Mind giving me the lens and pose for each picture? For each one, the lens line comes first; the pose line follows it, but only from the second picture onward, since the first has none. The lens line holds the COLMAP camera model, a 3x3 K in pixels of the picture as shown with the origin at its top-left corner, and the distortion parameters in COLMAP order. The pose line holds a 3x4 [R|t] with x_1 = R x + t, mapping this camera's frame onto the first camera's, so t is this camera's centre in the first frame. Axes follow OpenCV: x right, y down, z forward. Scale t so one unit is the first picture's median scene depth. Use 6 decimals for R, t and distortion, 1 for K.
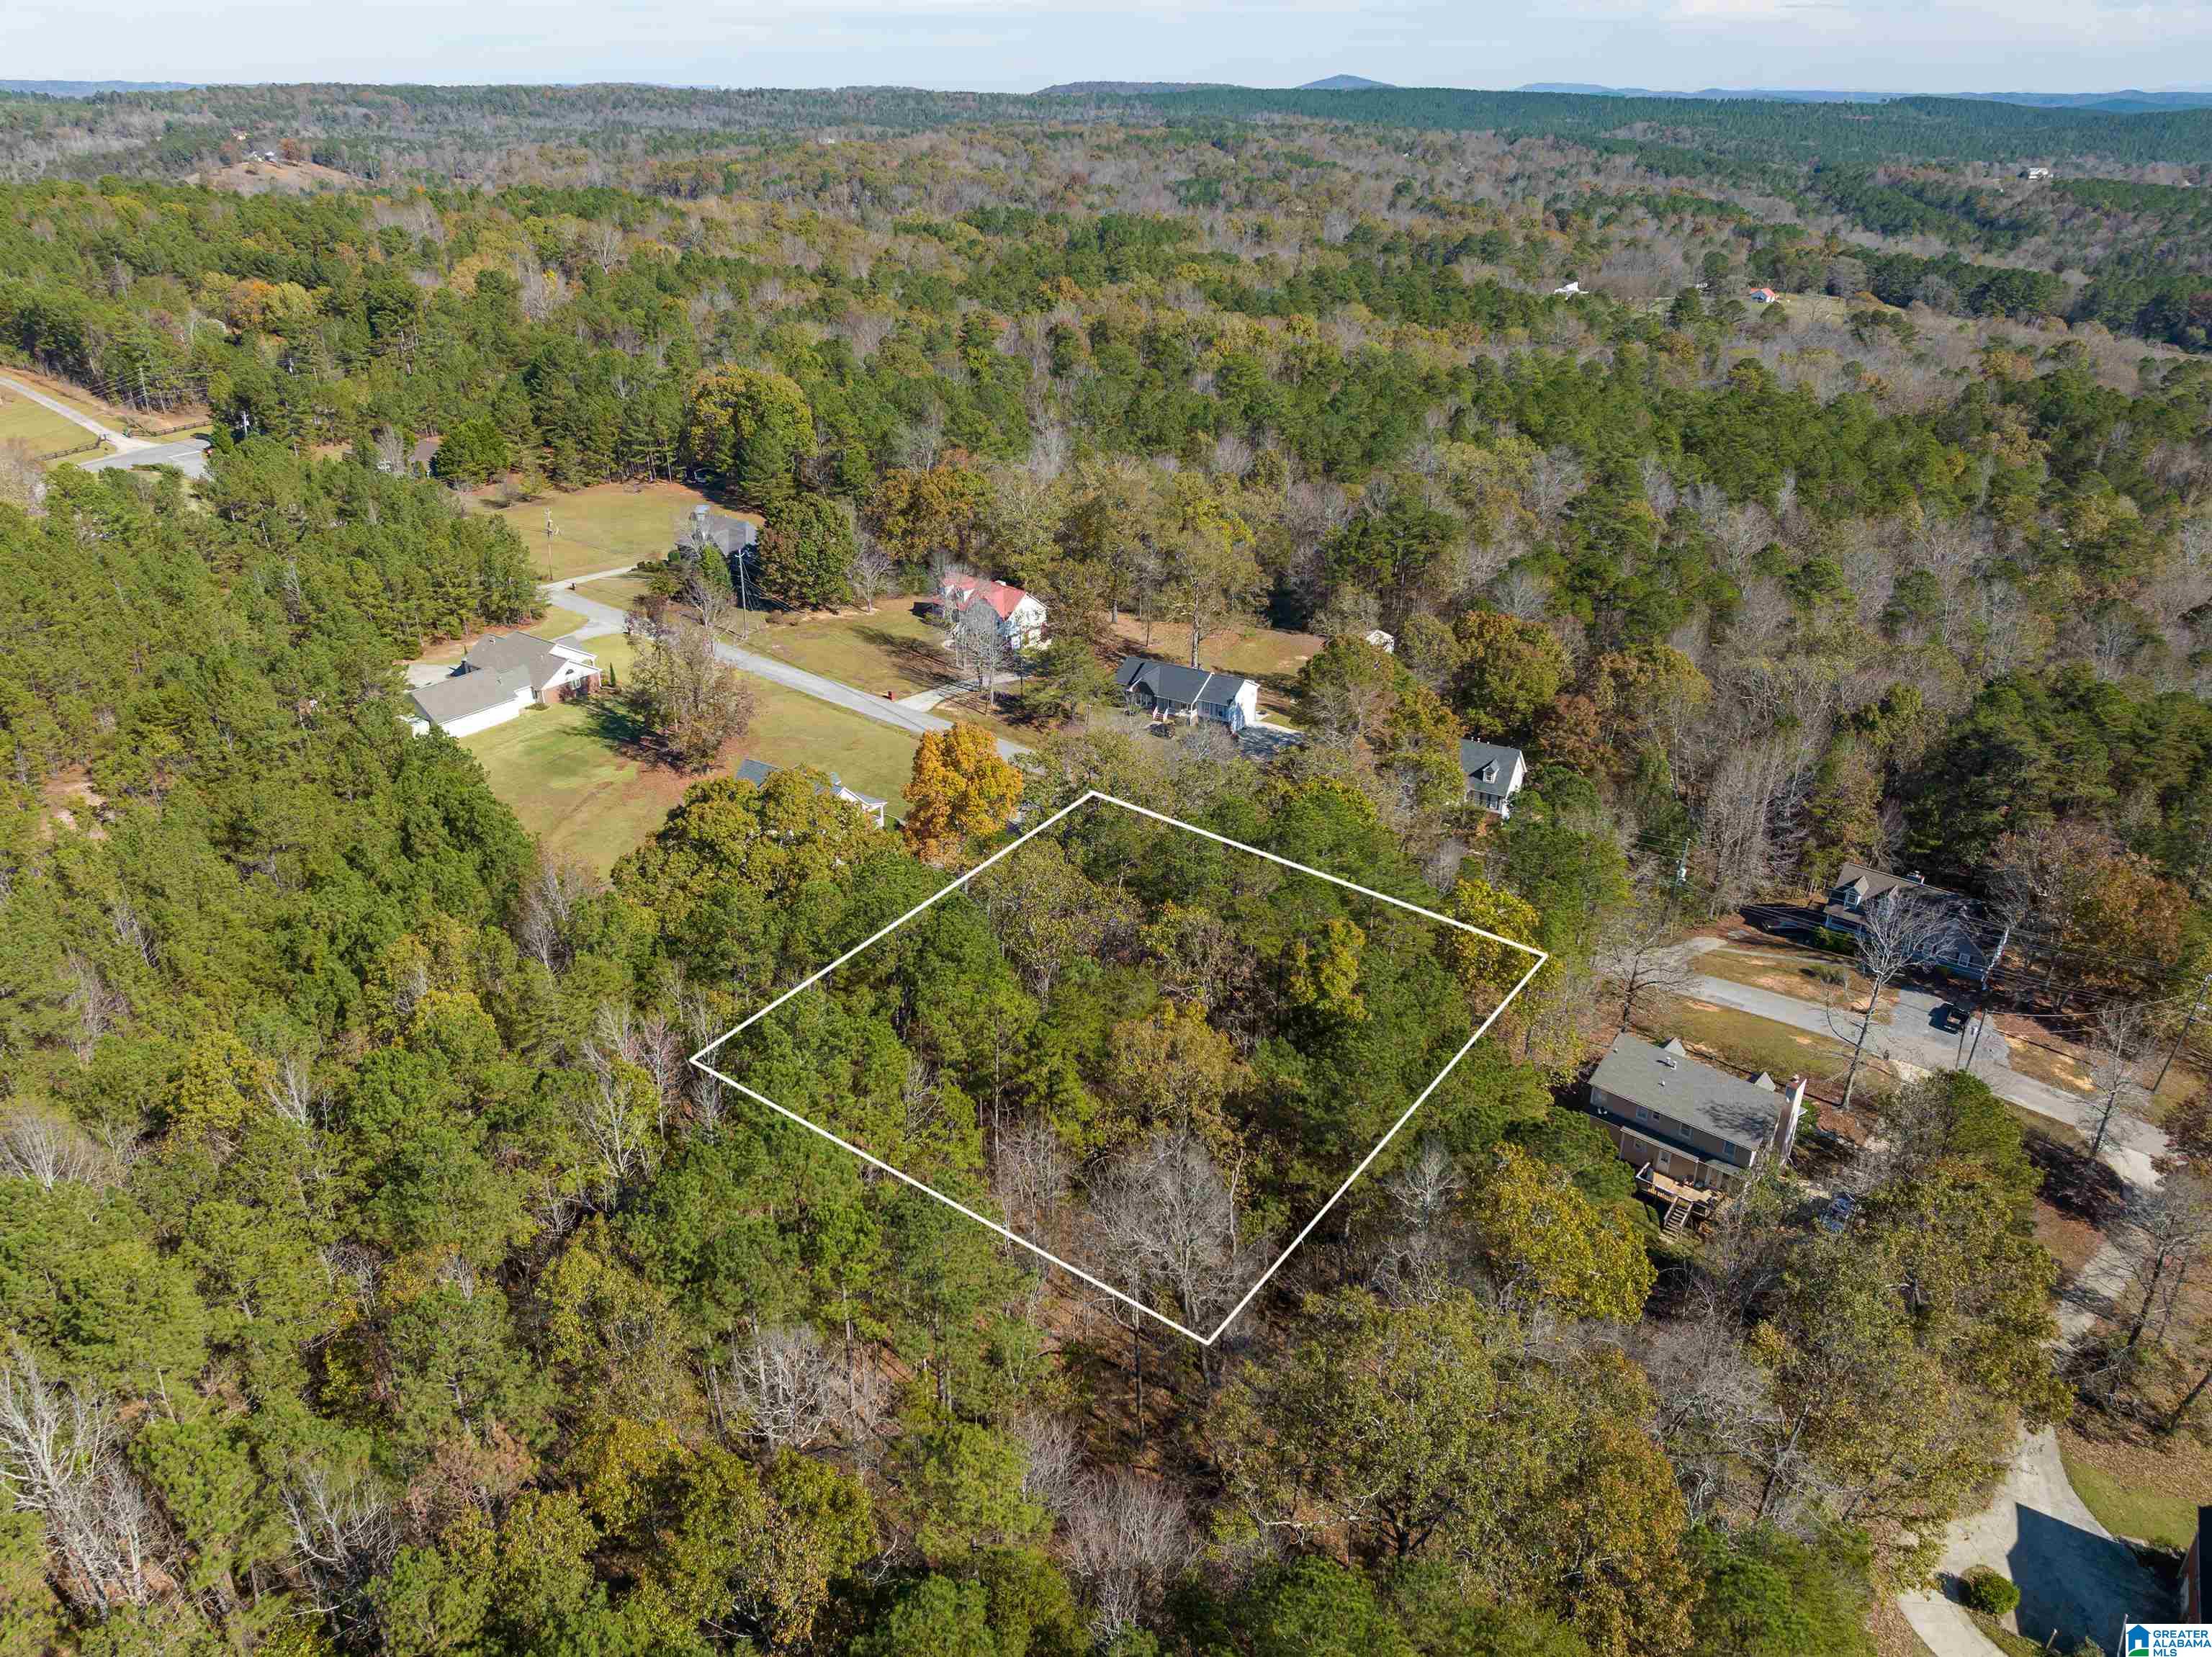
lens RADIAL K [[1600.7, 0, 1106.1], [0, 1600.7, 755.9], [0, 0, 1]] dist [-0.069234, 0.050499]
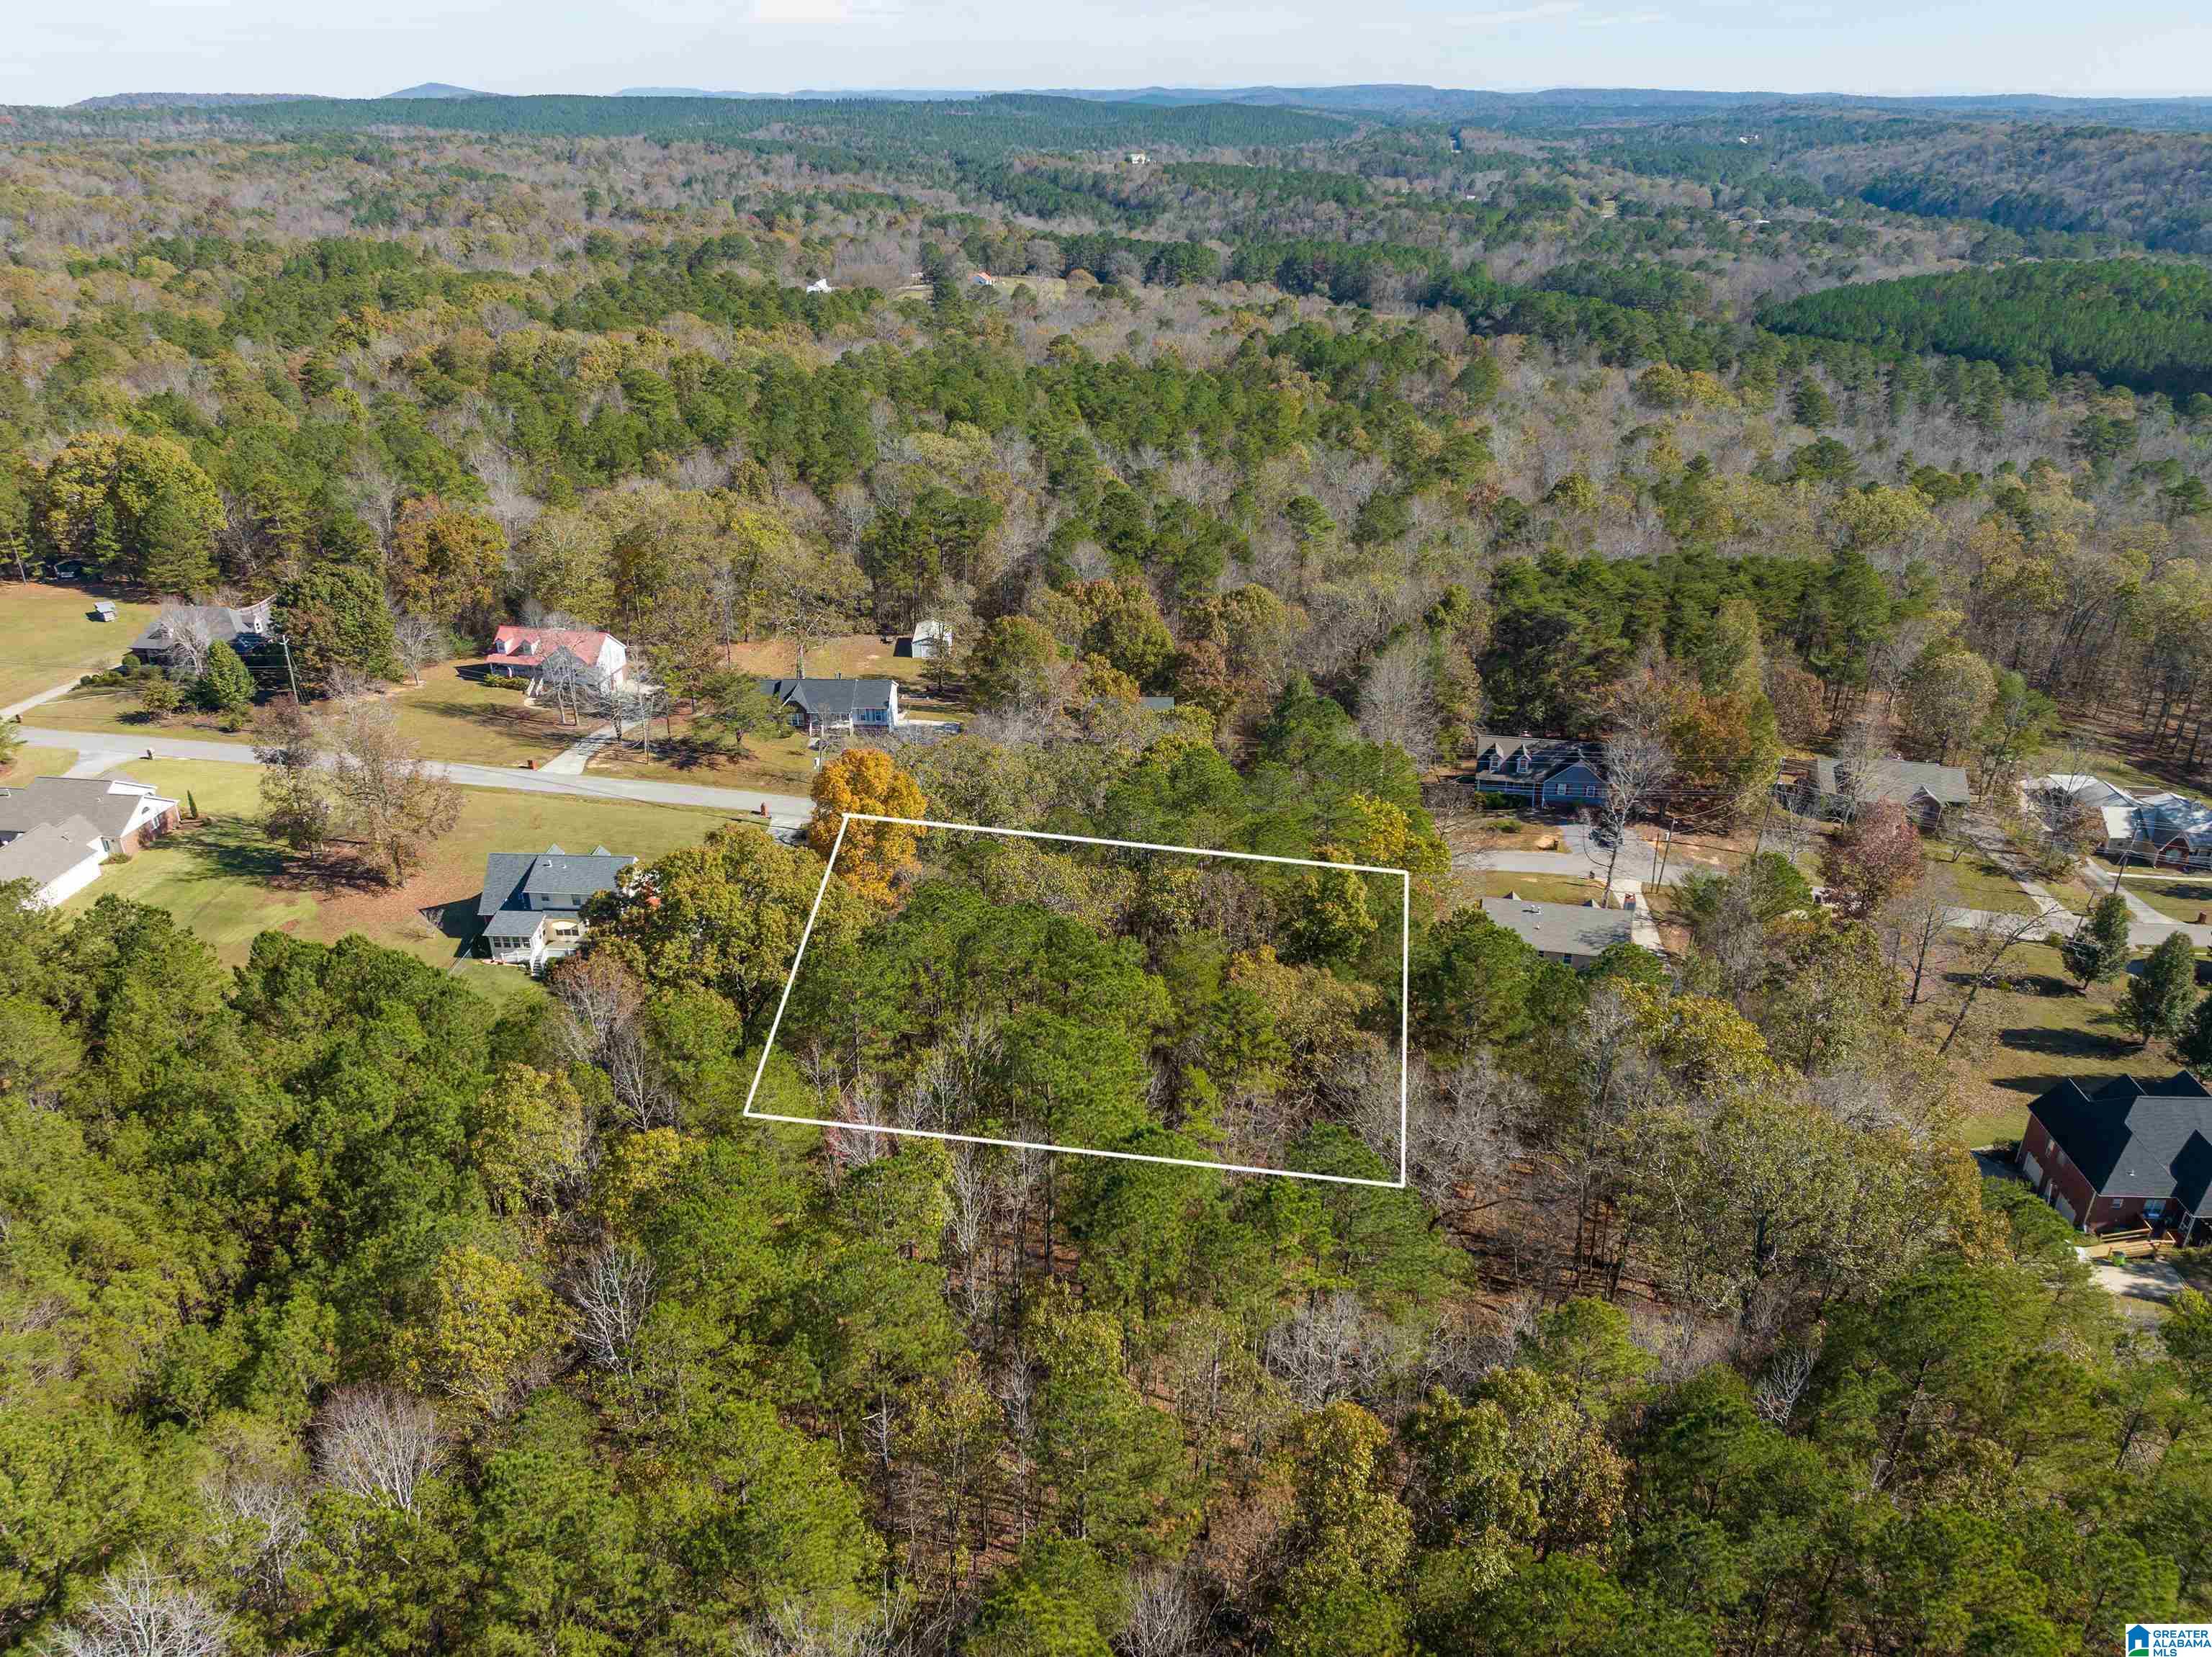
lens RADIAL K [[1600.7, 0, 1106.1], [0, 1600.7, 755.9], [0, 0, 1]] dist [-0.069234, 0.050499]
pose [[0.868044, -0.191978, 0.457869, -0.184200], [0.193074, 0.980155, 0.044929, -0.014164], [-0.457408, 0.049403, 0.887883, 0.037139]]
